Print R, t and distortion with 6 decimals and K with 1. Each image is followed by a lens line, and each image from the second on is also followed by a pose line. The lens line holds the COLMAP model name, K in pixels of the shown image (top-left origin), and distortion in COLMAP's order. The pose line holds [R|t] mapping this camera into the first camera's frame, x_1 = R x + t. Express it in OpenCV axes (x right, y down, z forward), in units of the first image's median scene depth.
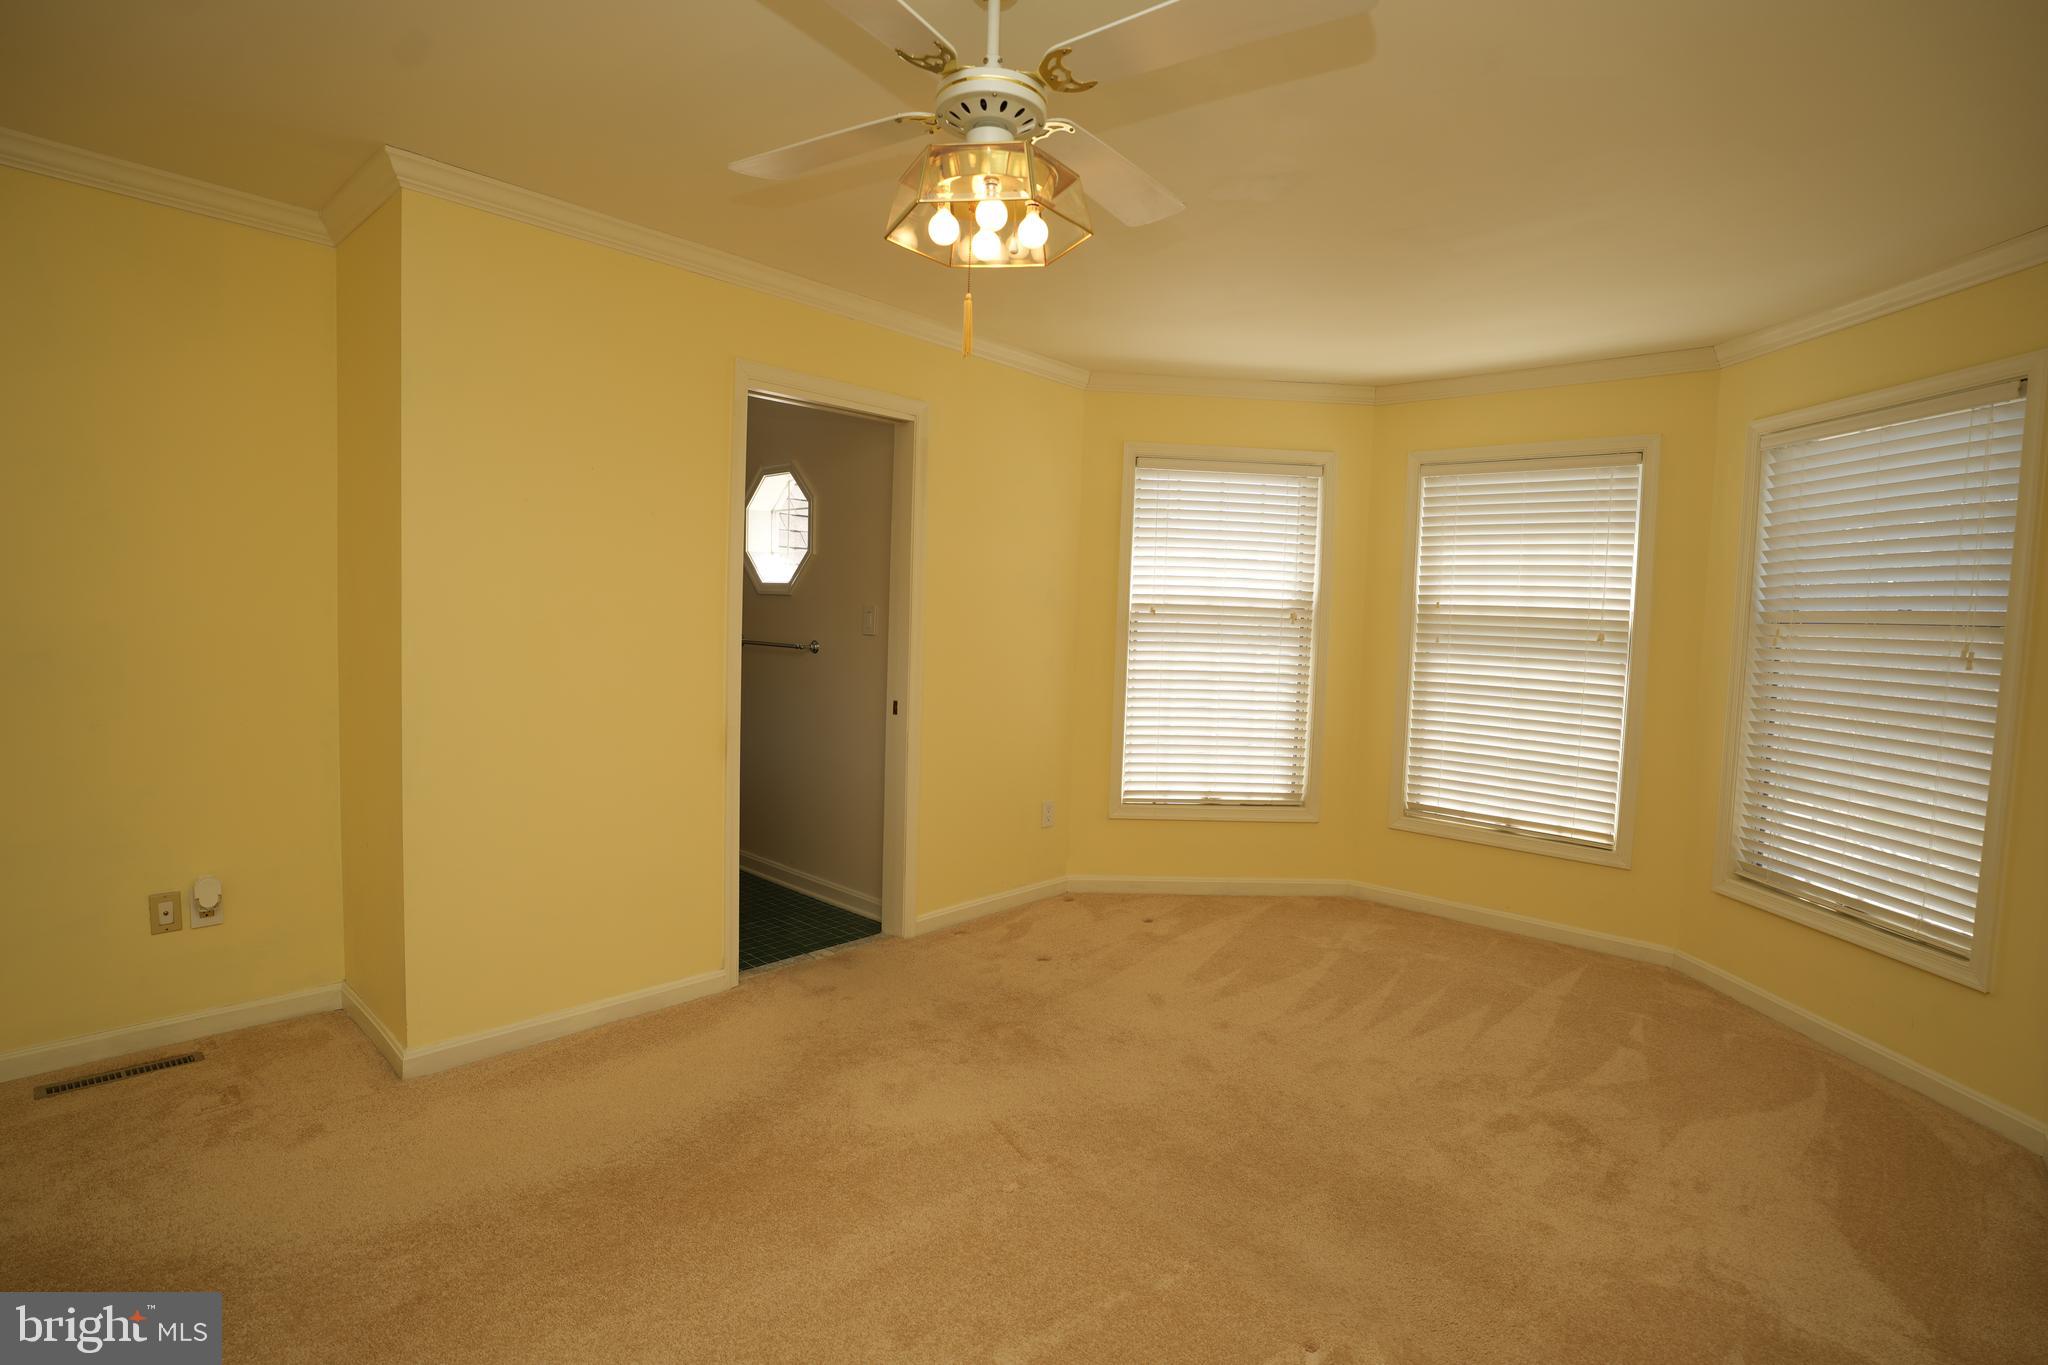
lens RADIAL K [[985.1, 0, 1024.0], [0, 985.1, 682.5], [0, 0, 1]] dist [-0.059891, 0.022862]
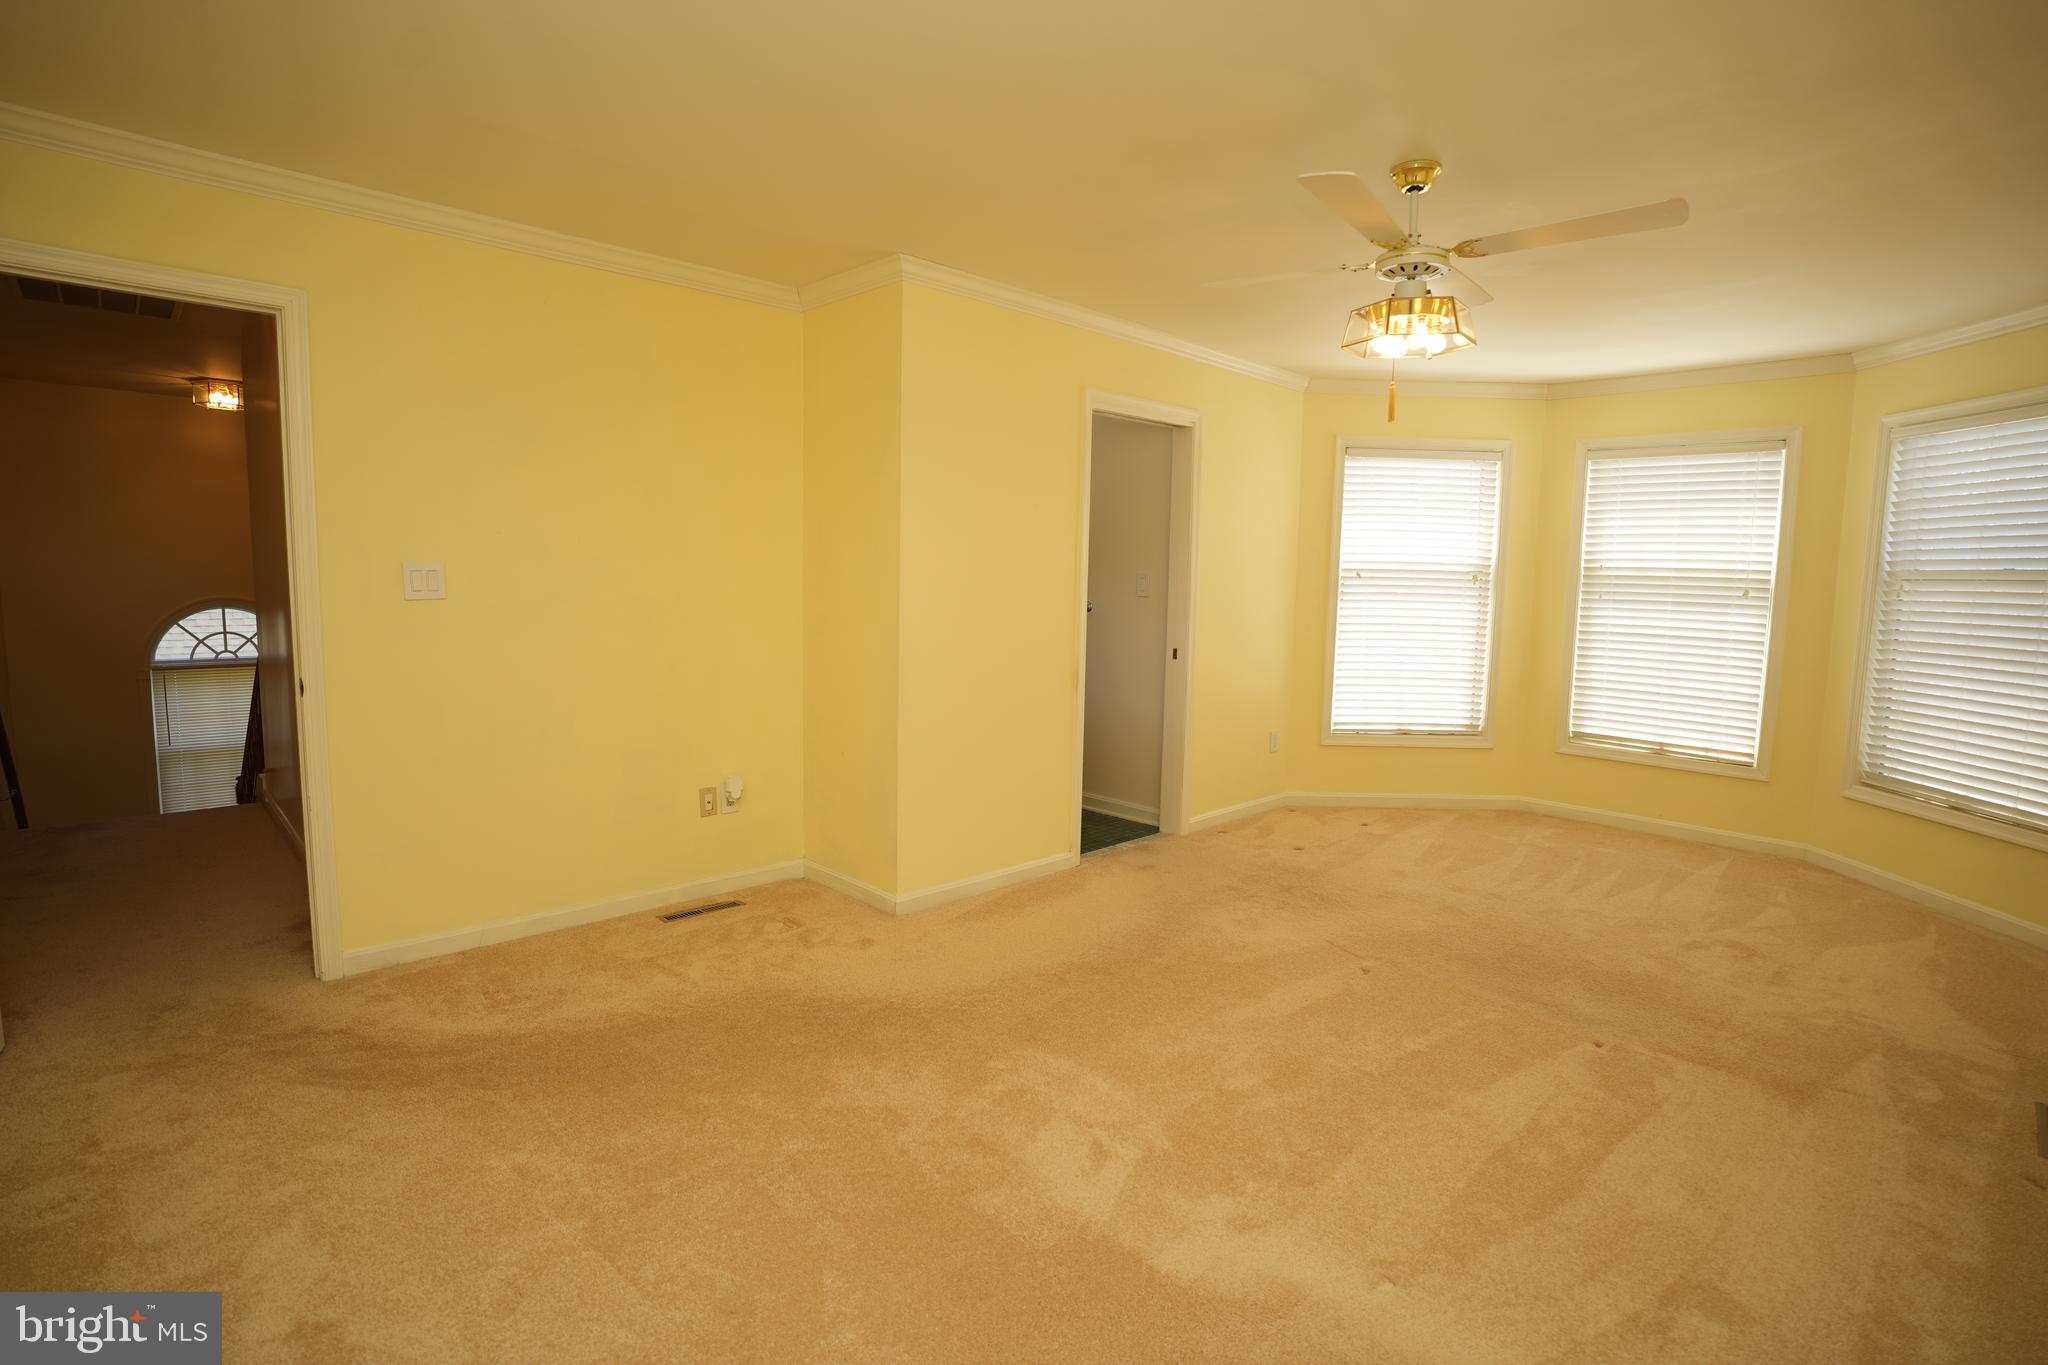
lens RADIAL K [[985.1, 0, 1024.0], [0, 985.1, 682.5], [0, 0, 1]] dist [-0.059891, 0.022862]
pose [[0.997896, -0.007301, -0.064419, -0.243761], [0.009884, 0.999155, 0.039882, 0.009890], [0.064073, -0.040435, 0.997126, -0.279454]]
